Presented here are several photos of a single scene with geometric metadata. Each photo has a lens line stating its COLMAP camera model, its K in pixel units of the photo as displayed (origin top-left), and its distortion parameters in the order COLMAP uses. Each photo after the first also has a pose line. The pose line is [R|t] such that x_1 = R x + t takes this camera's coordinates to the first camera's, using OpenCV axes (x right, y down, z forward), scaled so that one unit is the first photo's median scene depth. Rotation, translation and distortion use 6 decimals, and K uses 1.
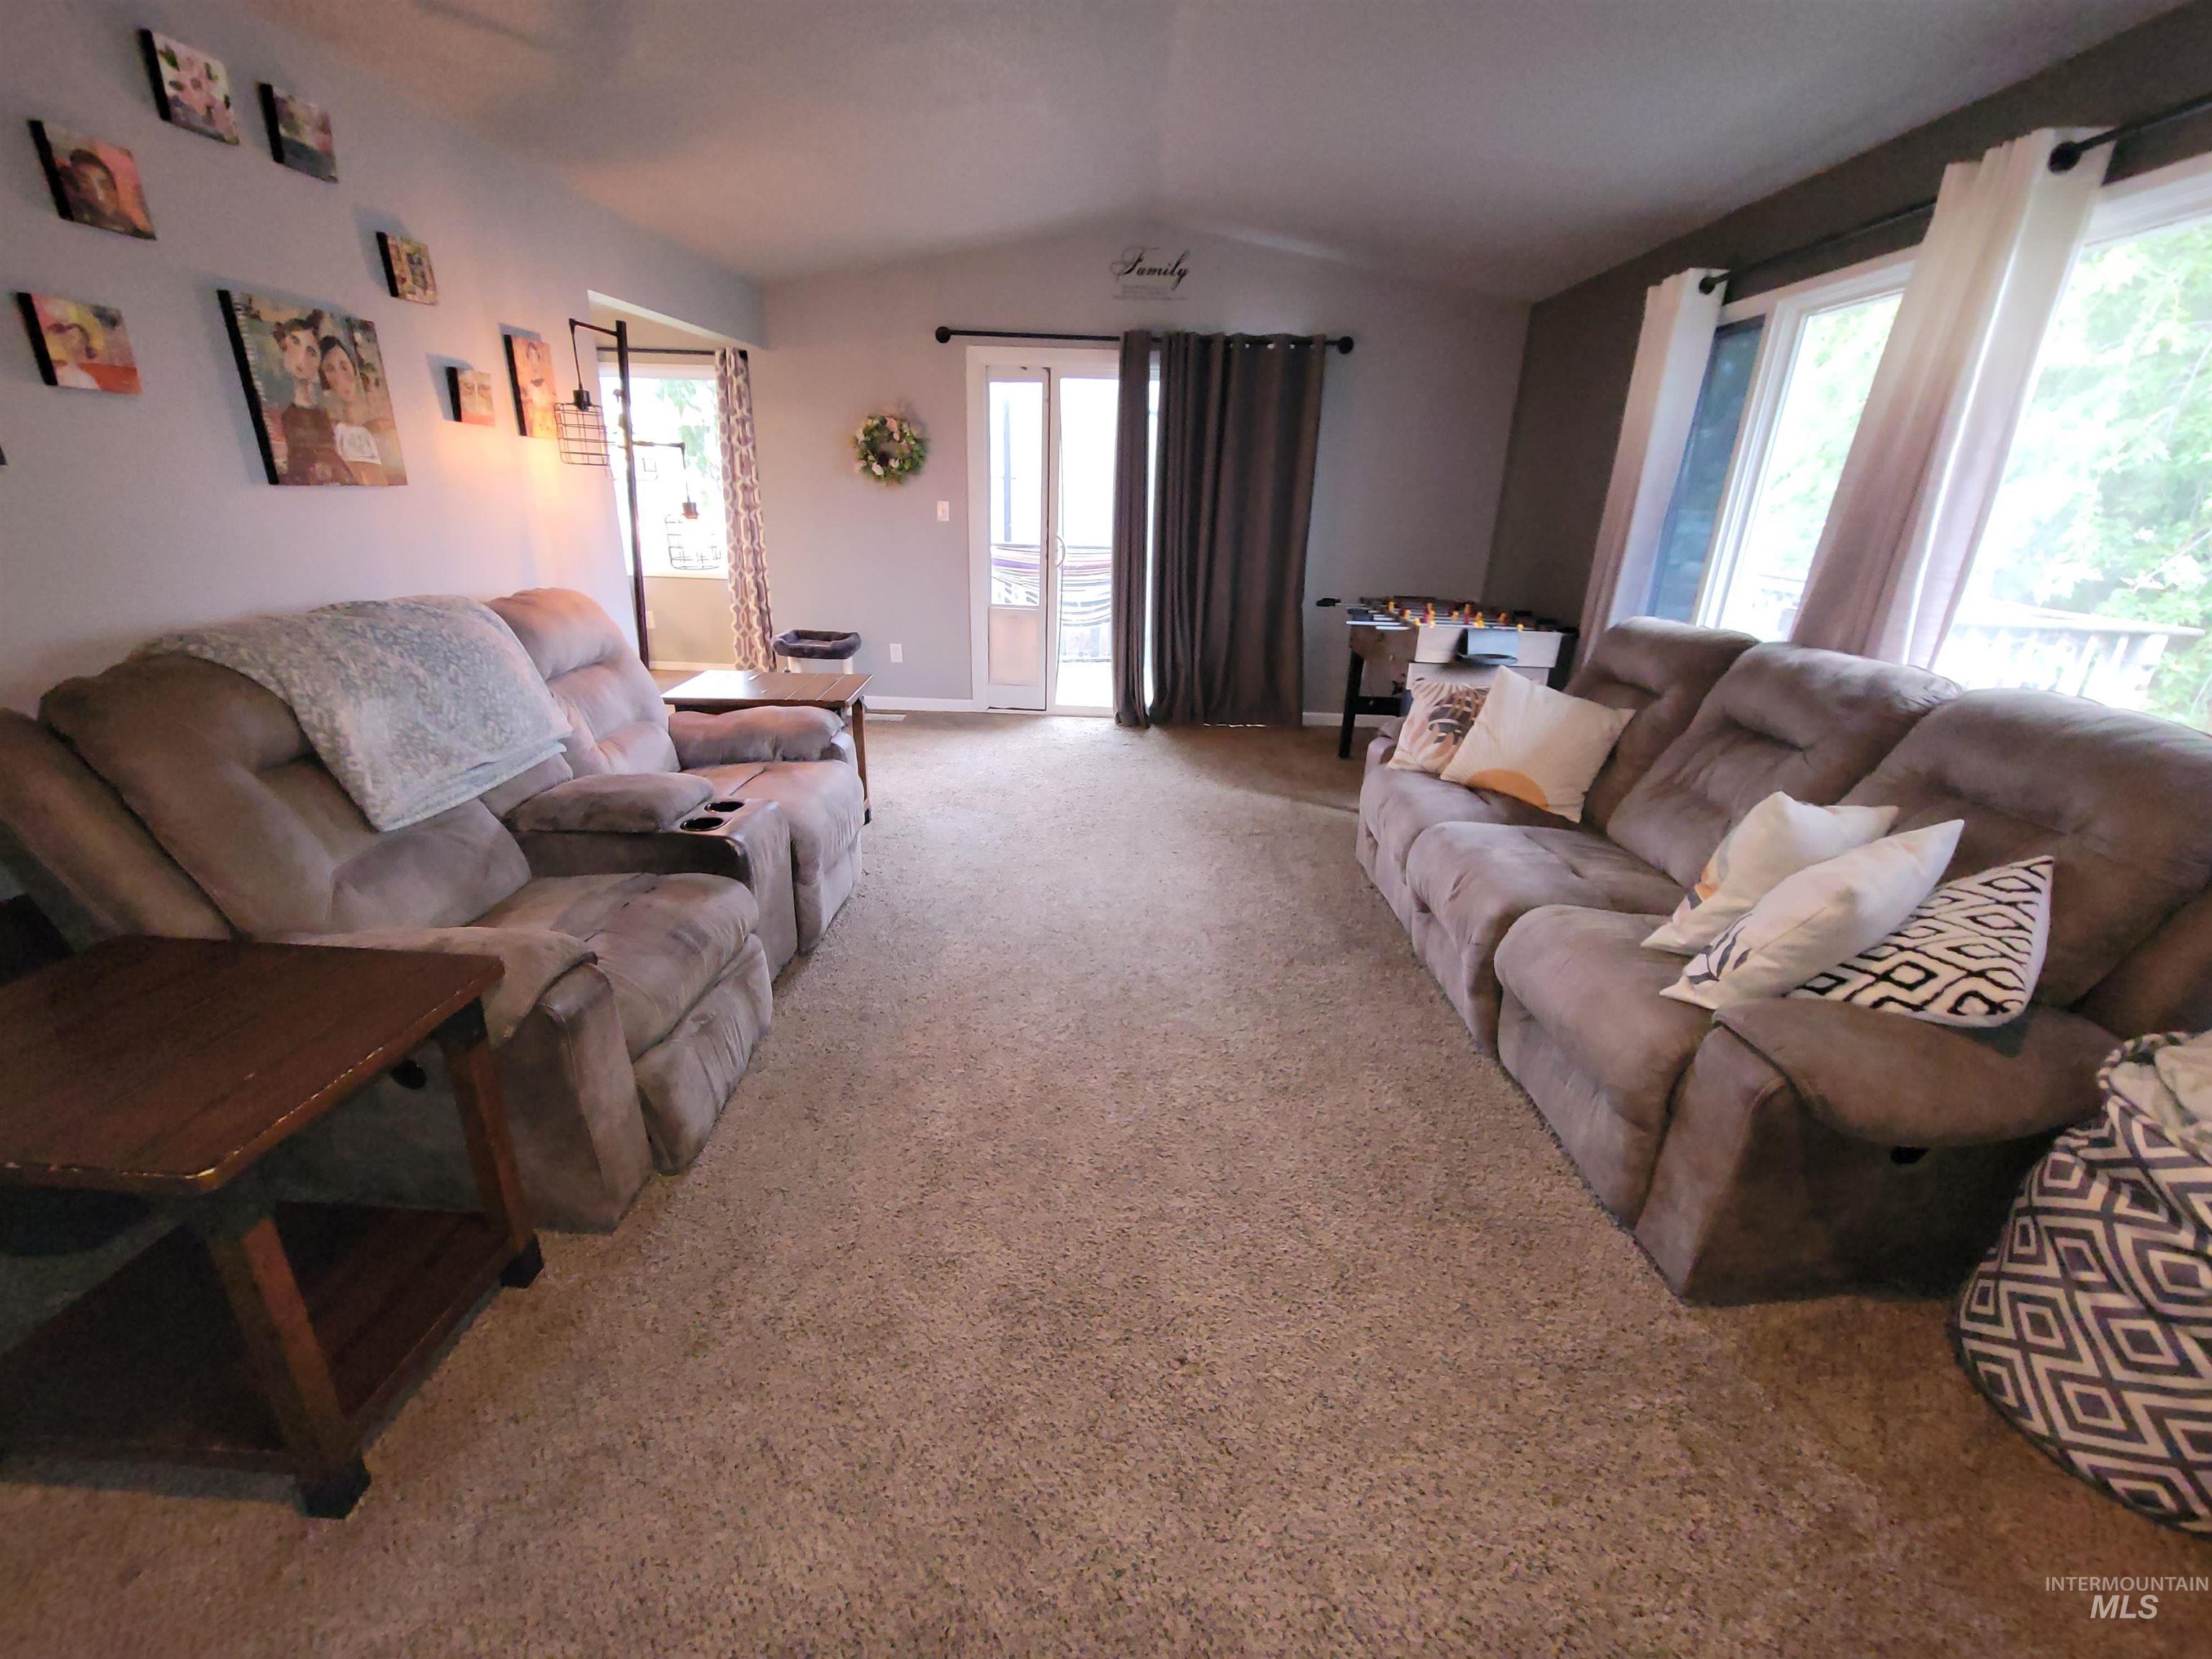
lens RADIAL K [[906.8, 0, 1101.2], [0, 906.8, 825.4], [0, 0, 1]] dist [-0.003942, 0.000936]
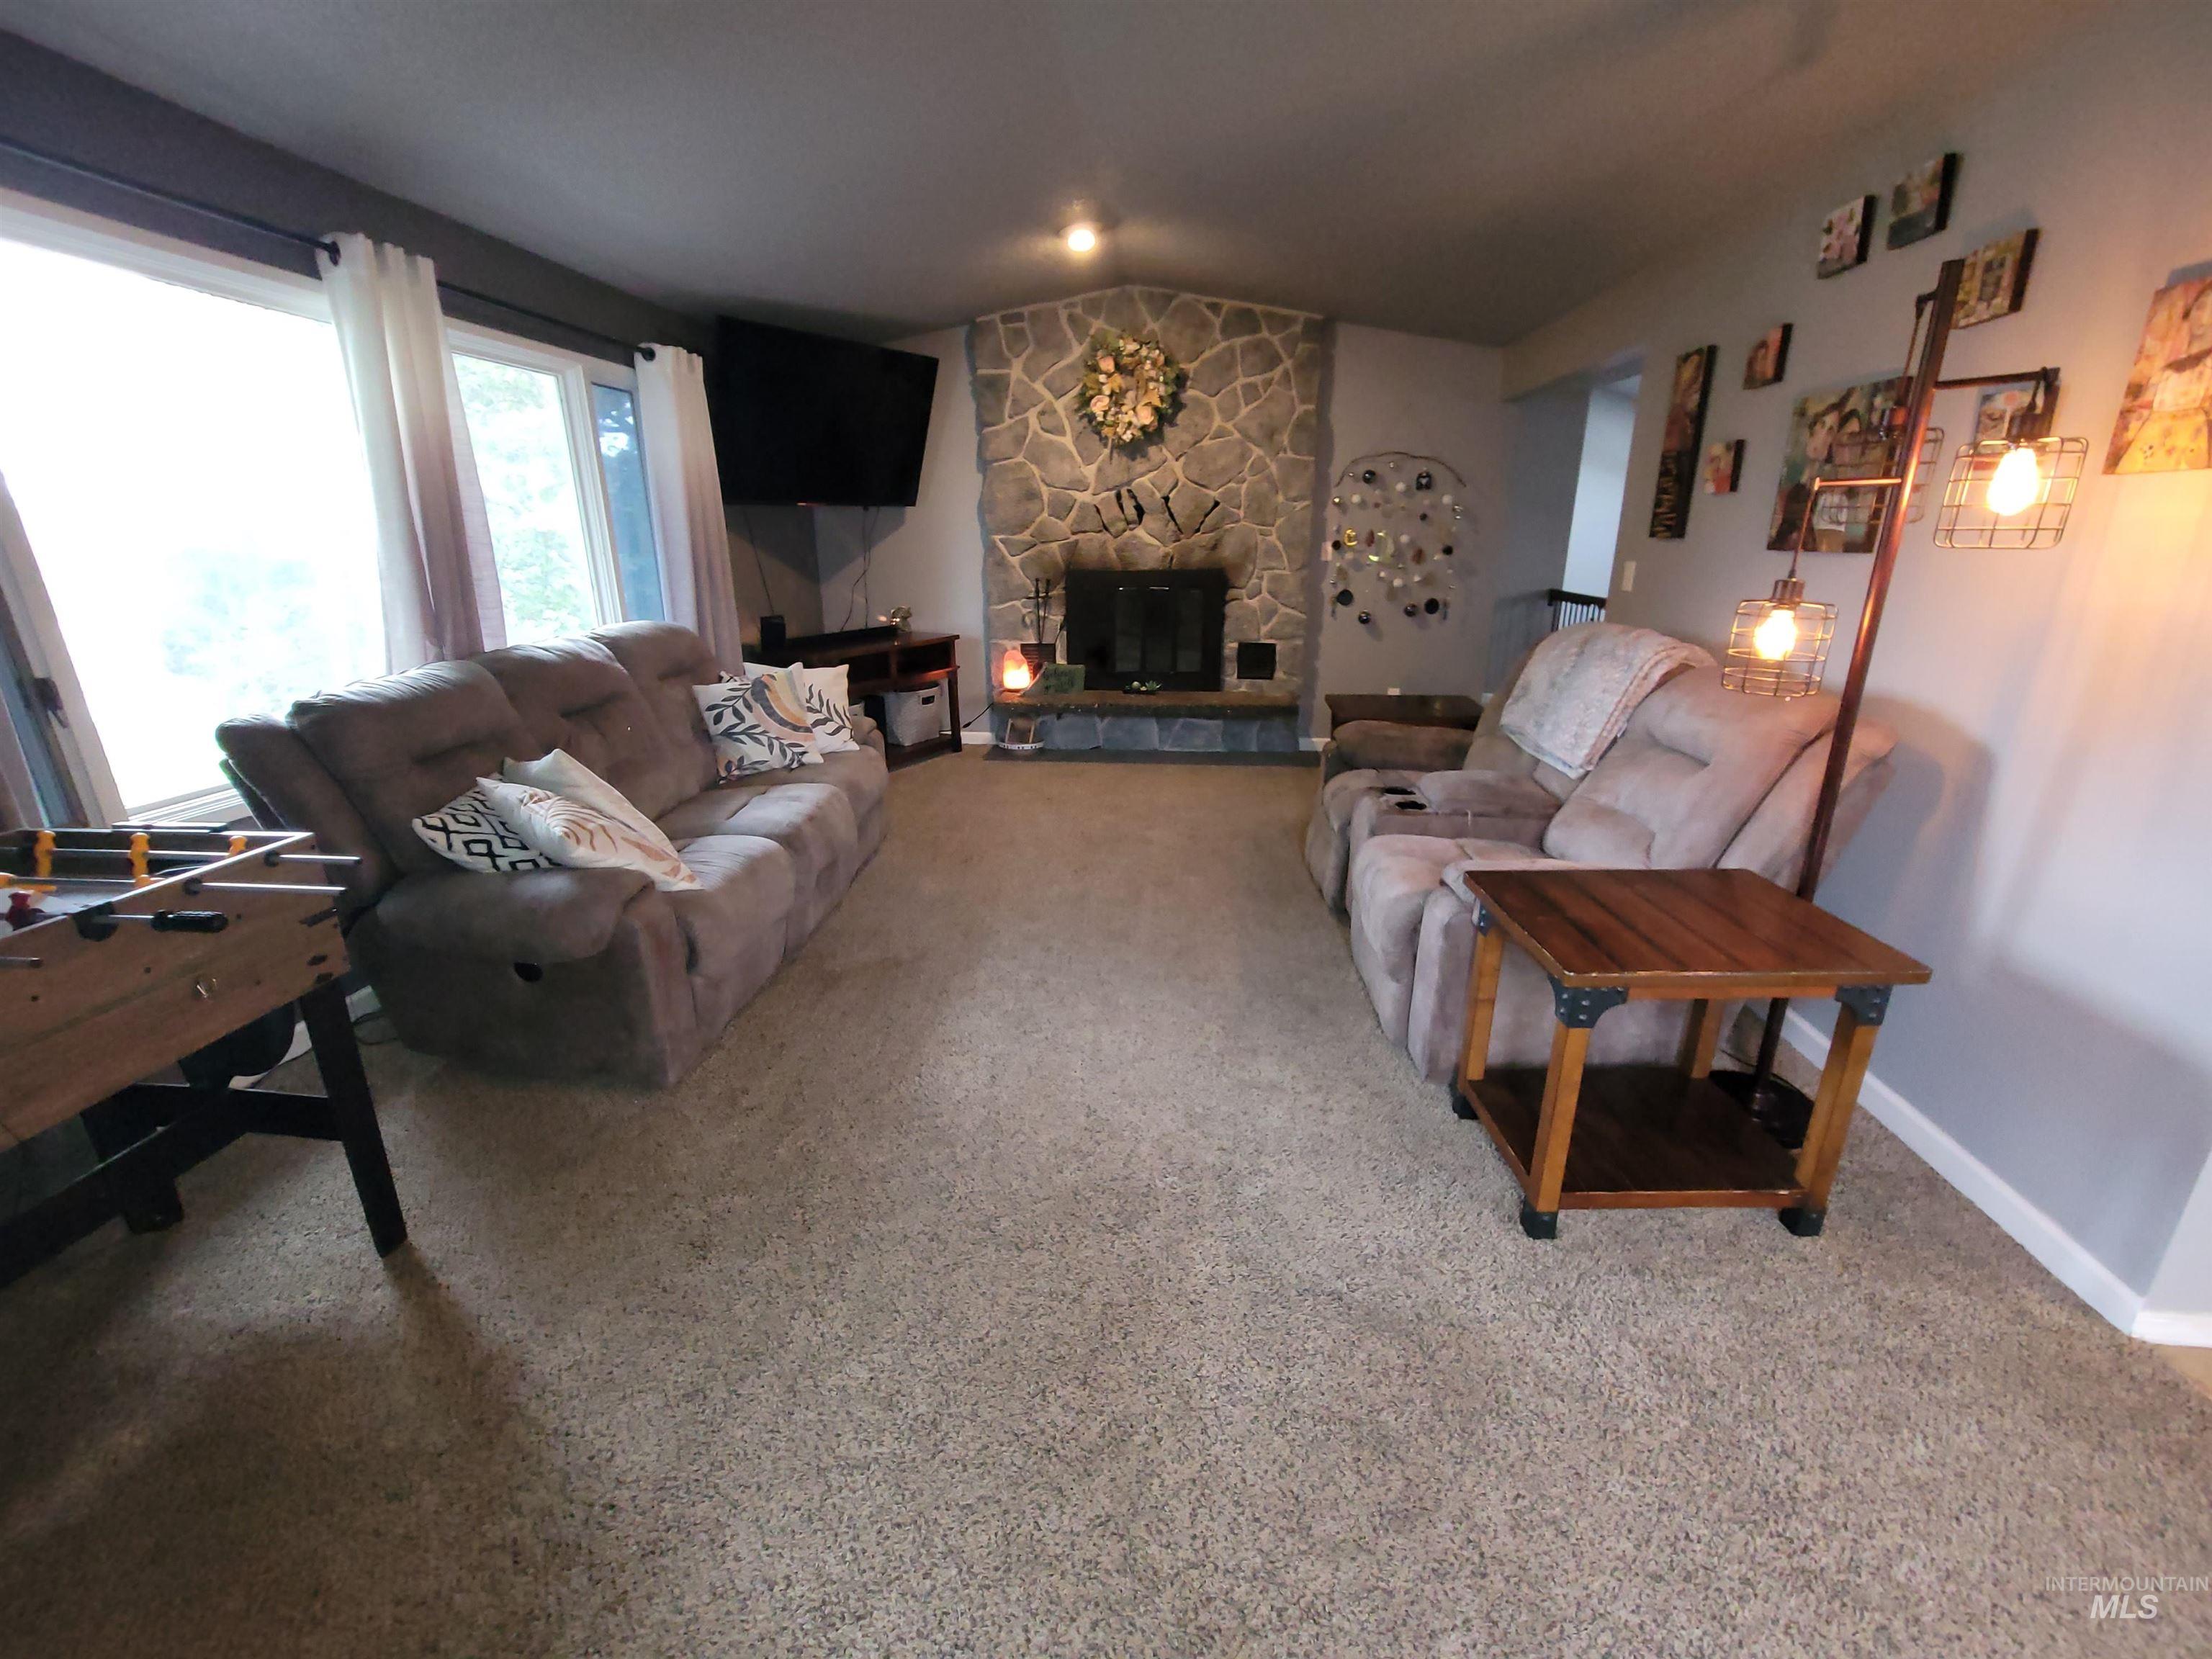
lens RADIAL K [[906.8, 0, 1106.5], [0, 906.8, 823.2], [0, 0, 1]] dist [-0.003942, 0.000936]
pose [[-0.998256, -0.041706, 0.041769, -0.069227], [-0.007048, 0.786798, 0.617171, -0.783436], [-0.058604, 0.615800, -0.785720, 2.102121]]
